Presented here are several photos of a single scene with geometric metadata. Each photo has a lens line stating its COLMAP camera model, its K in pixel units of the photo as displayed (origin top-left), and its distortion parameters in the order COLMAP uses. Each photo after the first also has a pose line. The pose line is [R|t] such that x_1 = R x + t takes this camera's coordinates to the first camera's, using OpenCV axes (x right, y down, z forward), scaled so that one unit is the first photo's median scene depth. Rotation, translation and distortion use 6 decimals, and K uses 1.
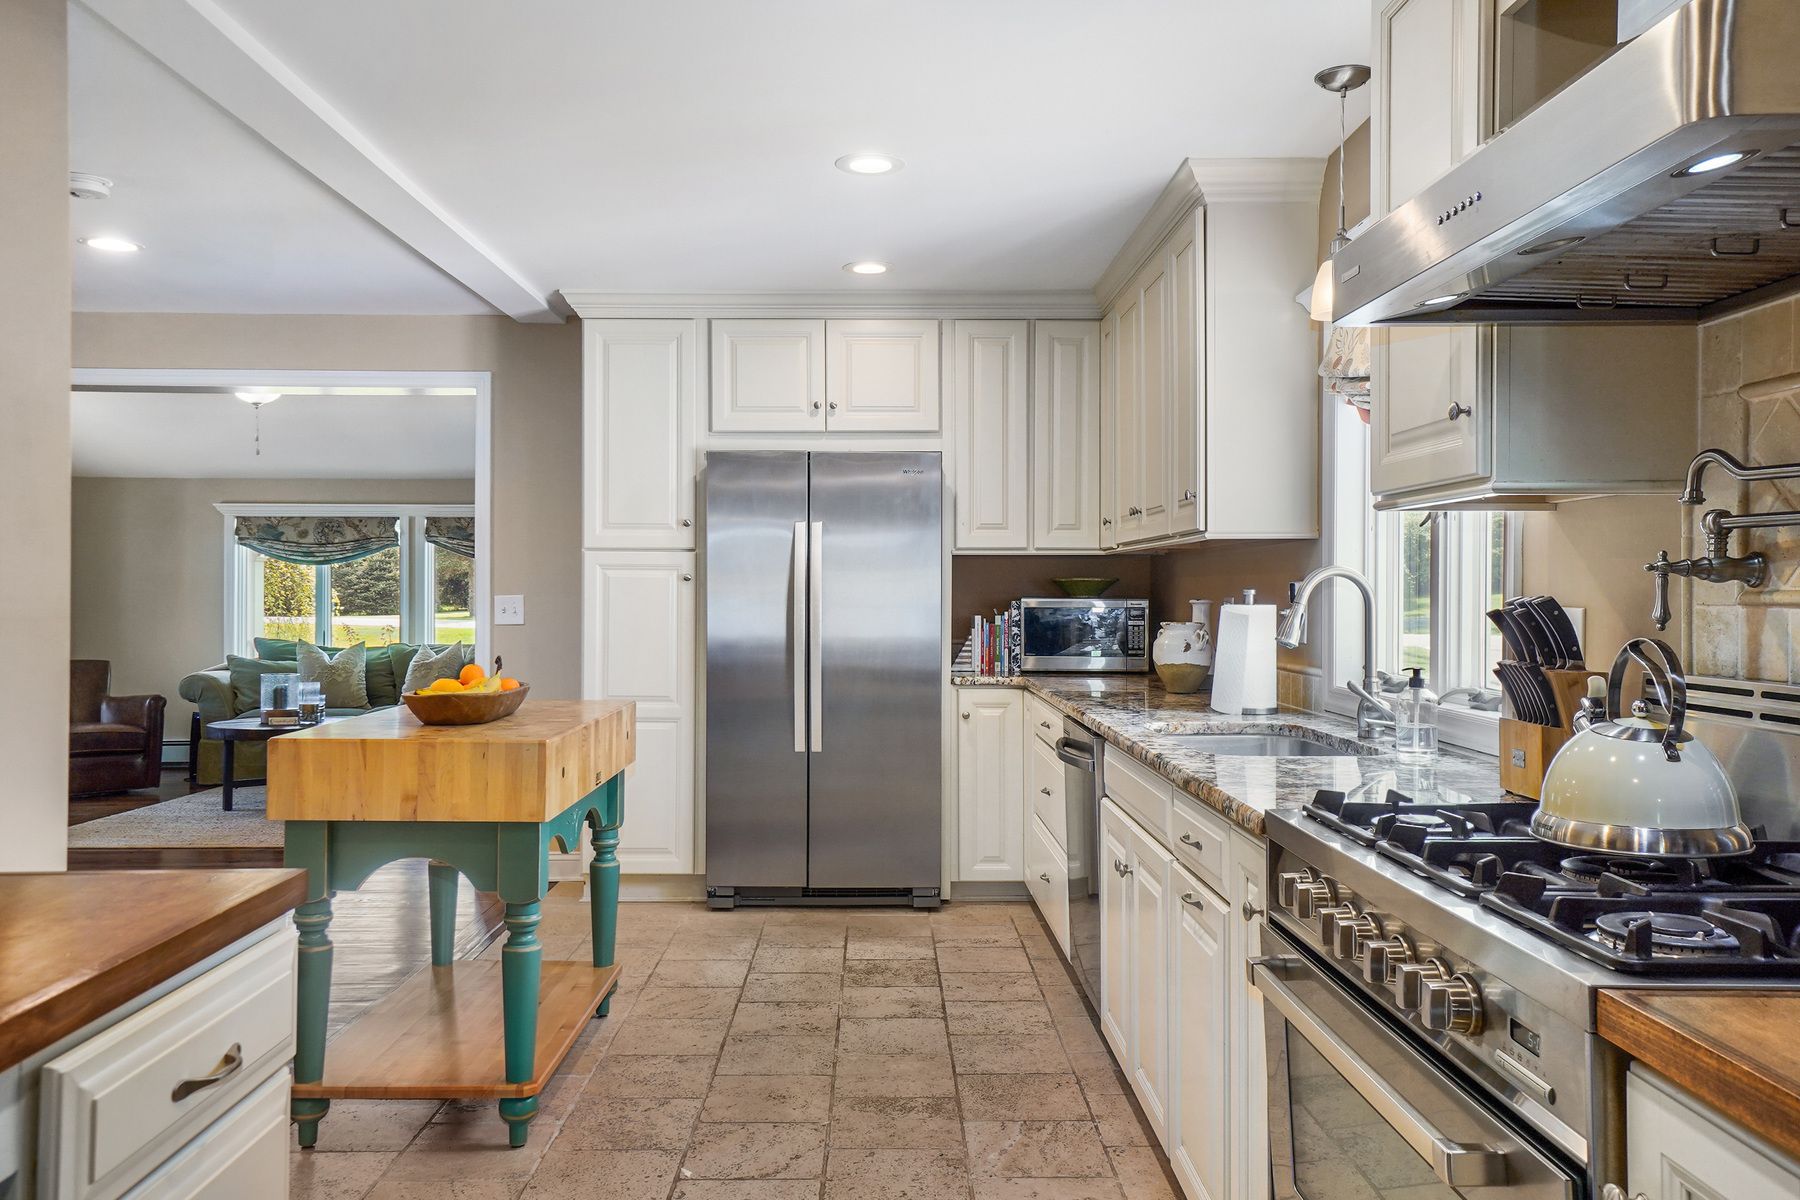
lens RADIAL K [[1395.0, 0, 910.1], [0, 1395.0, 592.2], [0, 0, 1]] dist [0.029932, 0.021170]
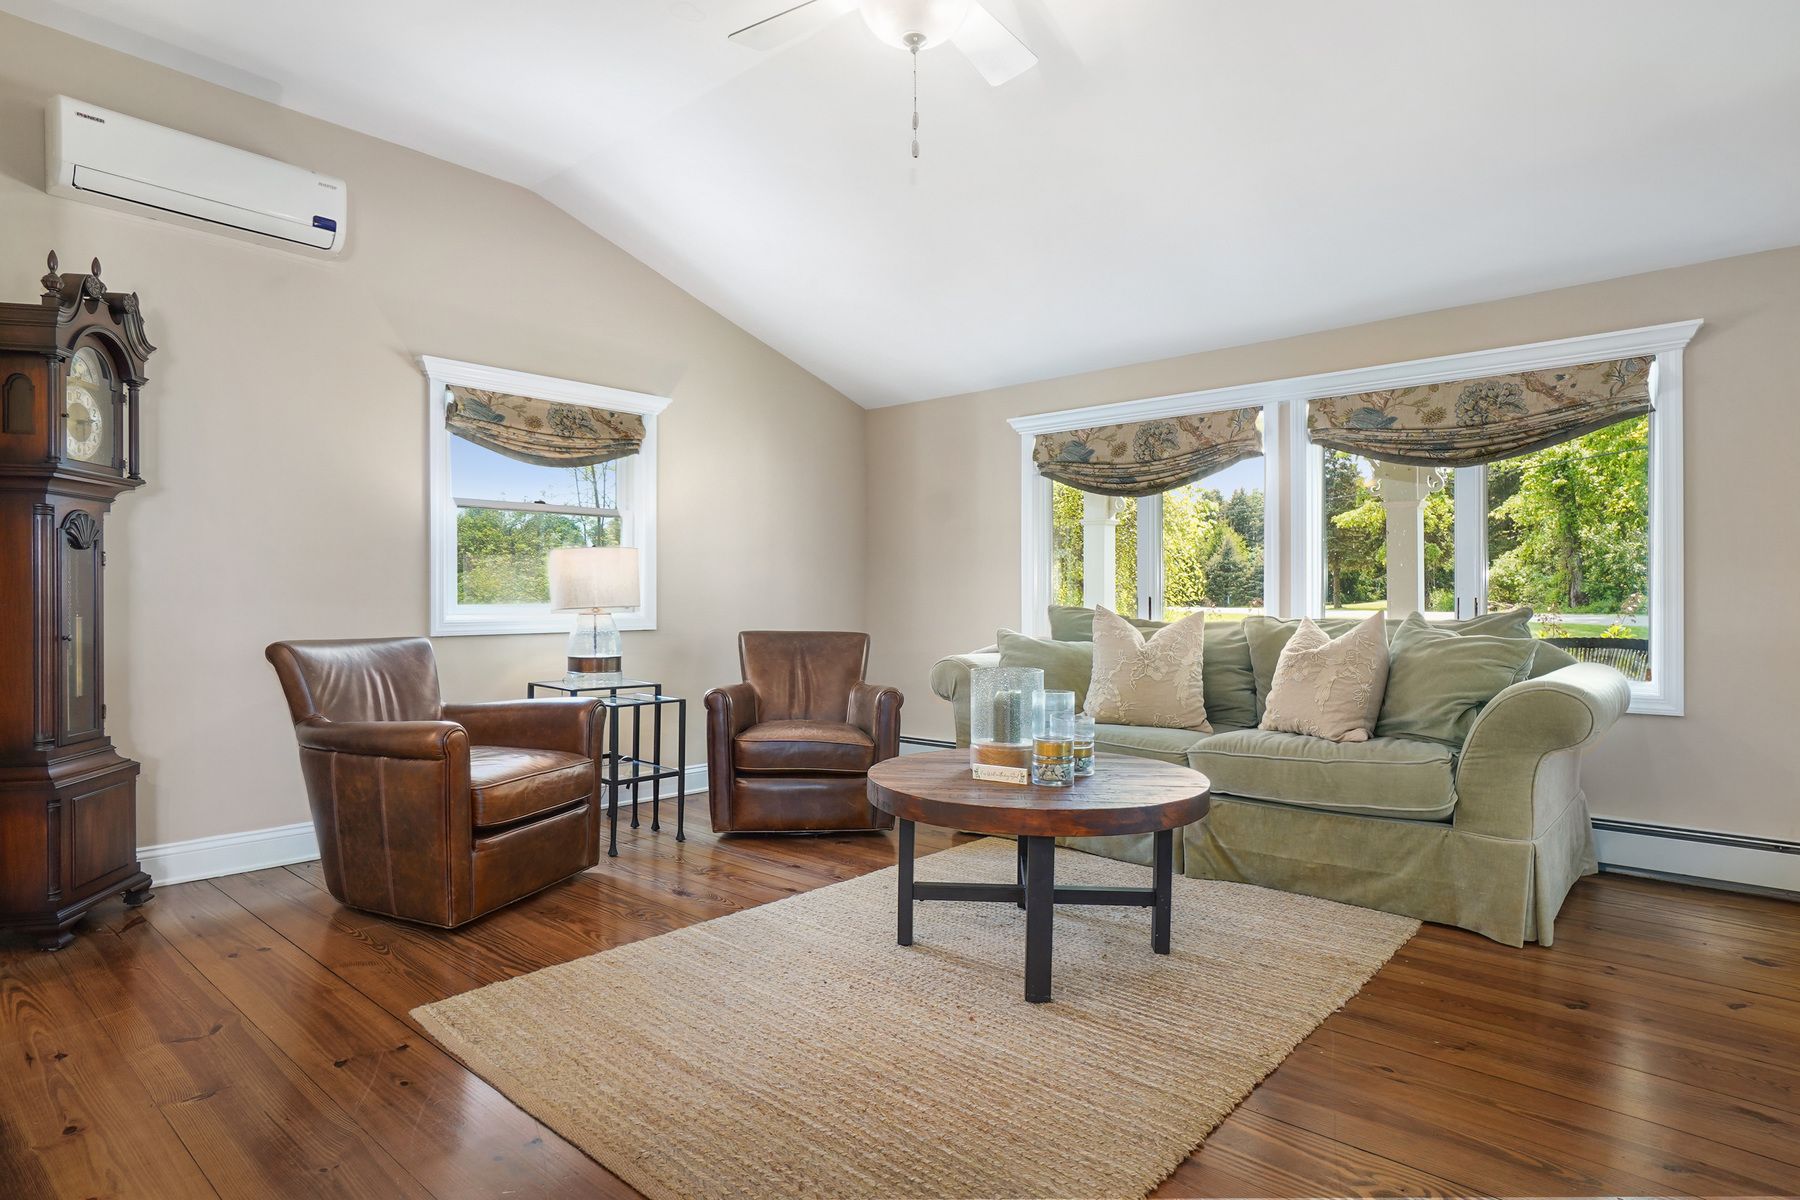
lens RADIAL K [[932.9, 0, 912.8], [0, 932.9, 593.9], [0, 0, 1]] dist [-0.034416, 0.010218]
pose [[0.745775, -0.005548, -0.666175, -0.410157], [0.000028, 0.999966, -0.008297, 0.056563], [0.666198, 0.006169, 0.745749, 1.167613]]
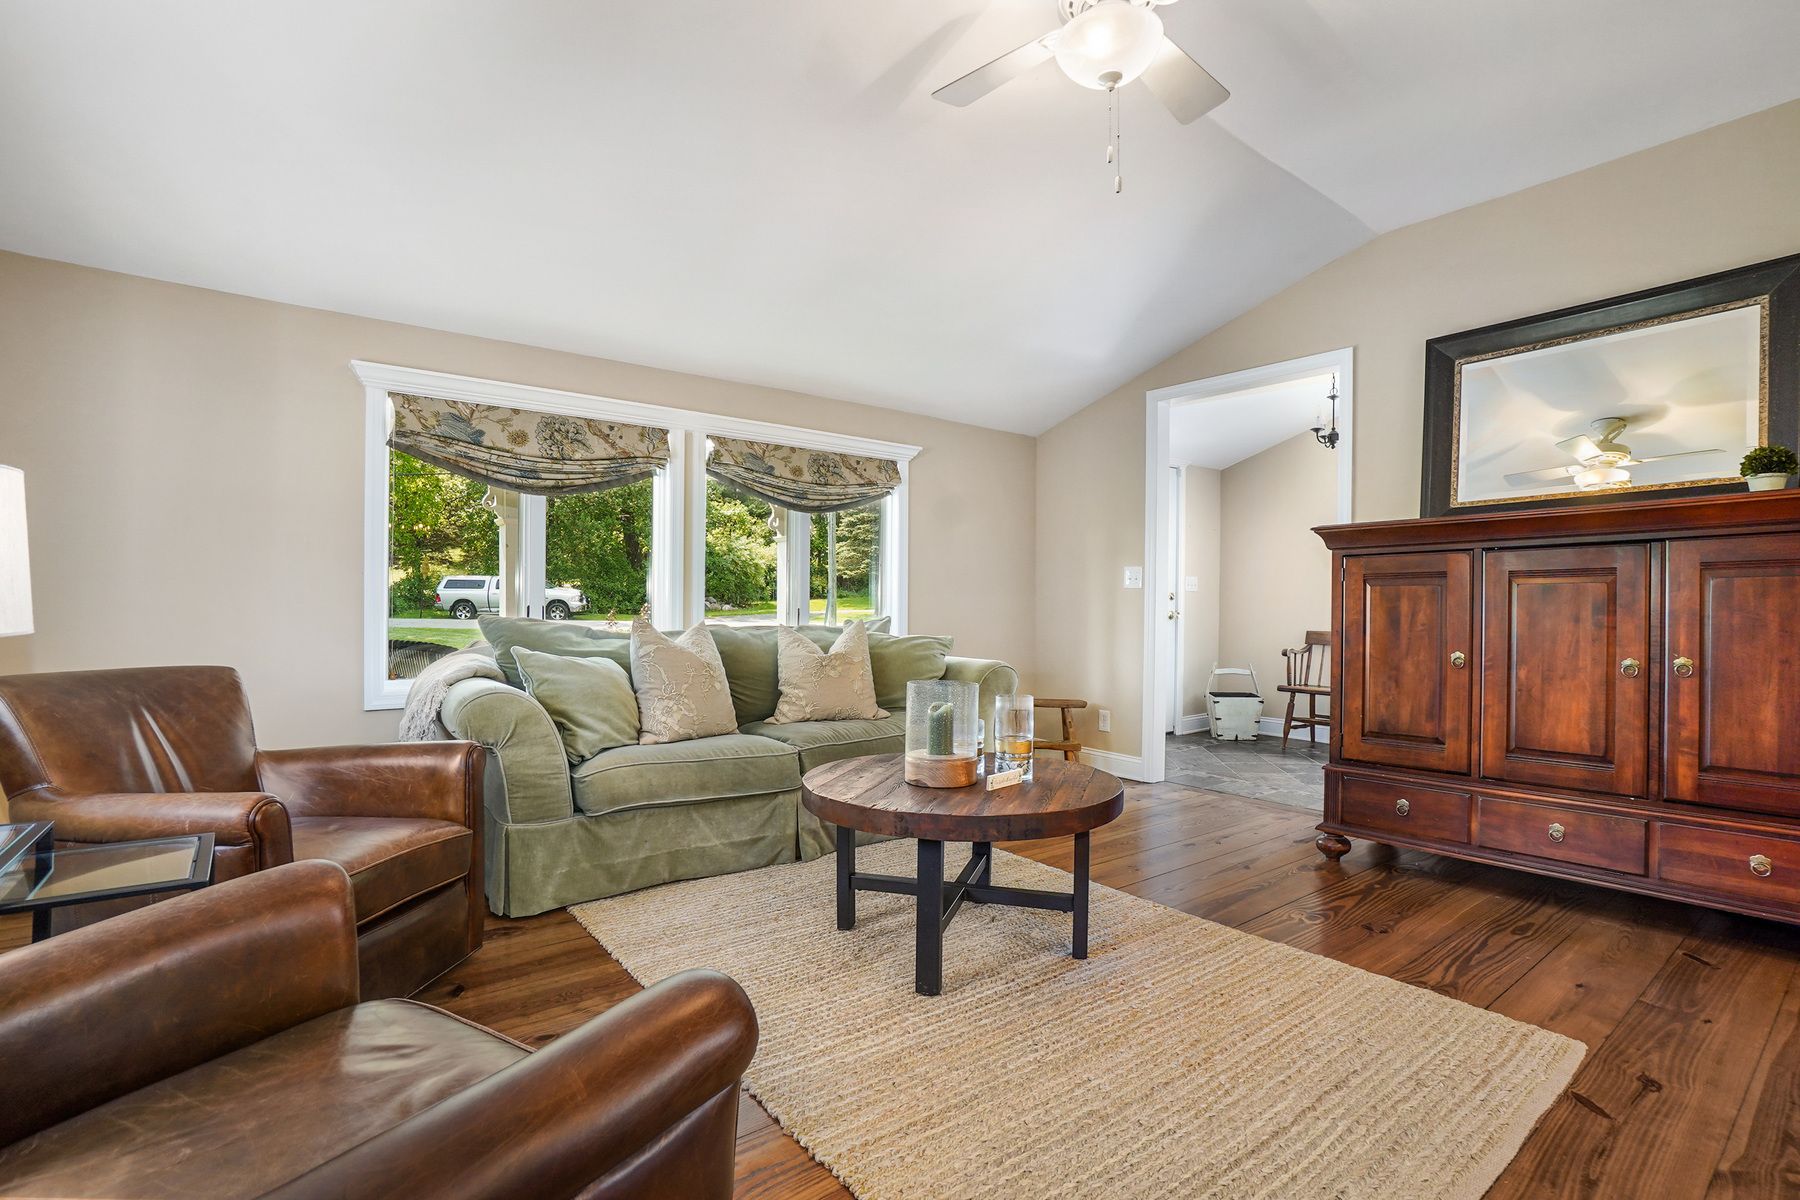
lens RADIAL K [[839.4, 0, 895.4], [0, 839.4, 610.9], [0, 0, 1]] dist [-0.023388, 0.001038]
pose [[0.811546, 0.000540, 0.584288, -0.970932], [-0.011242, 0.999829, 0.014691, 0.044977], [-0.584180, -0.018491, 0.811413, 1.194735]]
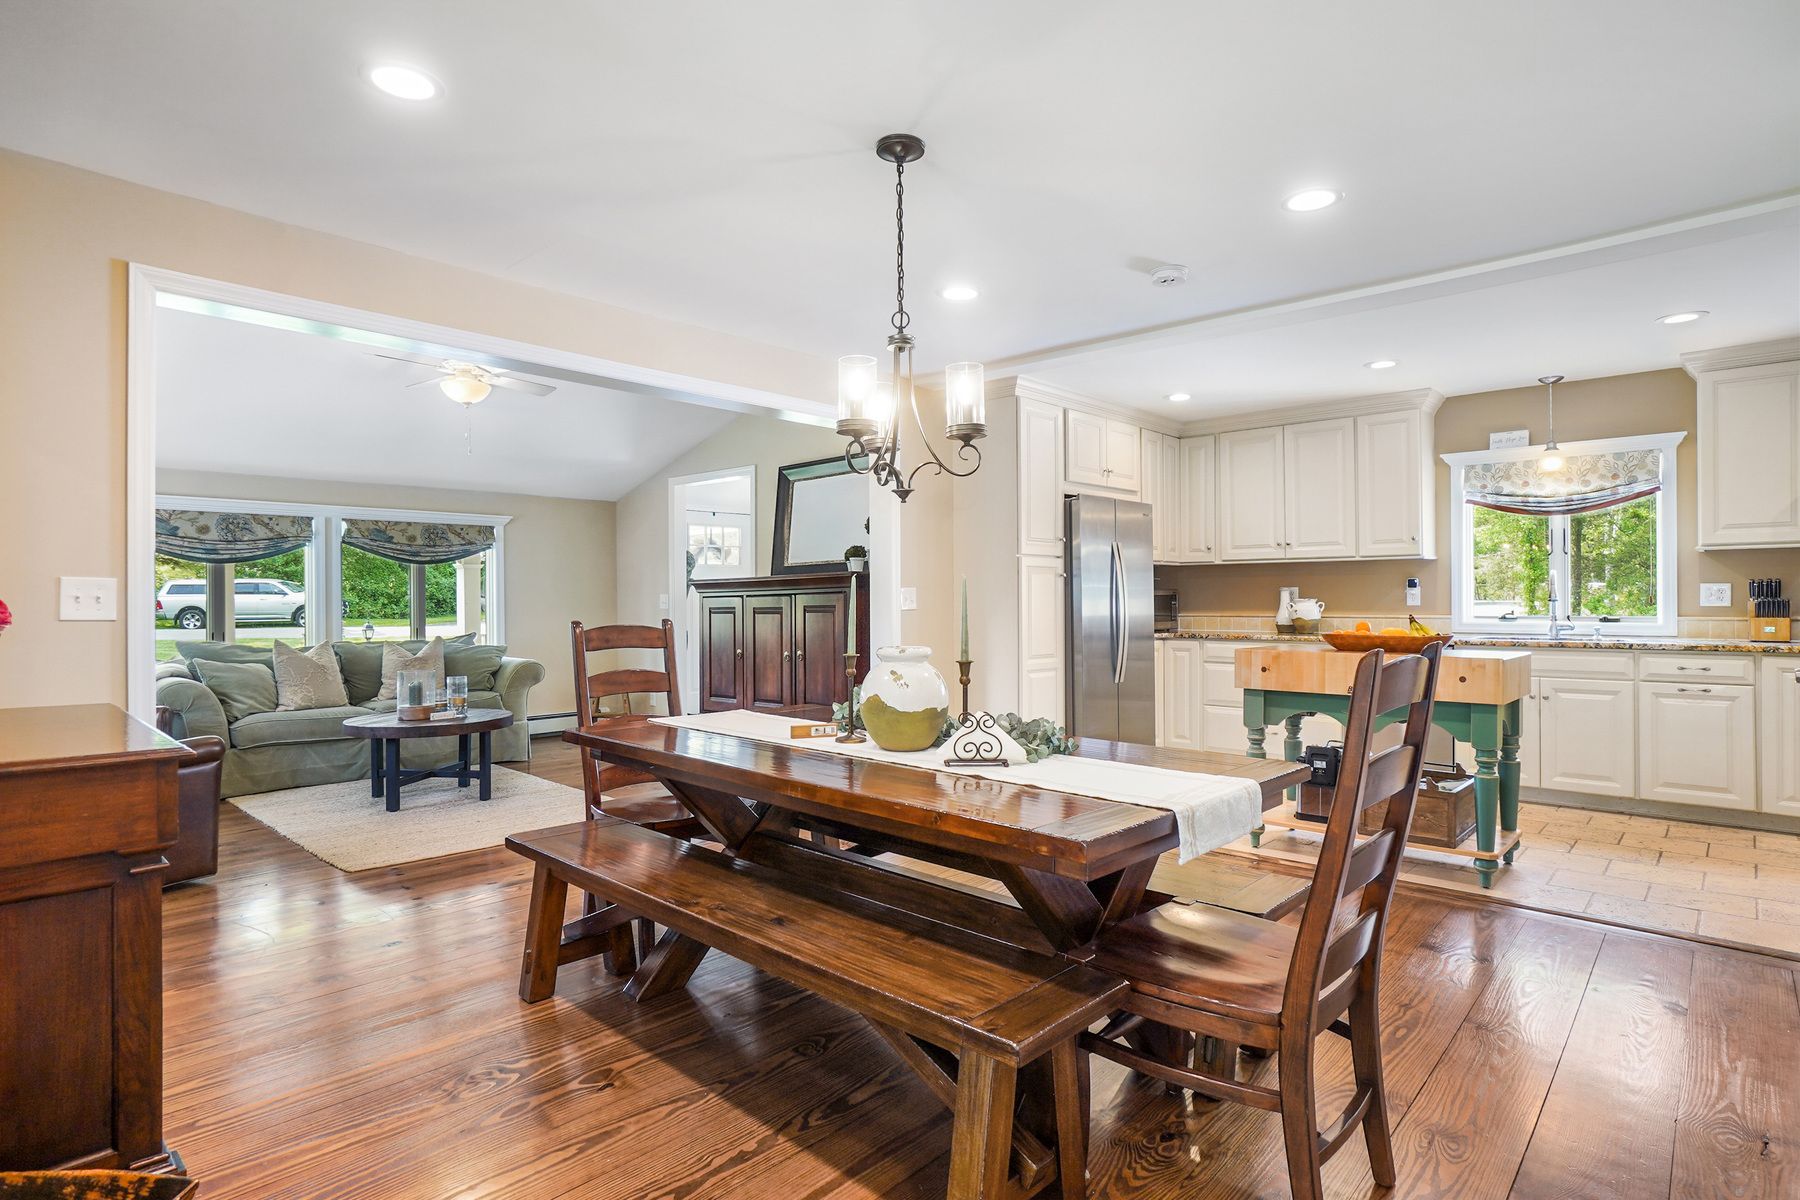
lens RADIAL K [[932.9, 0, 911.6], [0, 932.9, 587.2], [0, 0, 1]] dist [-0.034416, 0.010218]
pose [[0.690279, -0.000429, 0.723543, -1.051881], [0.005536, 0.999974, -0.004689, 0.005335], [-0.723522, 0.007243, 0.690263, 0.434418]]
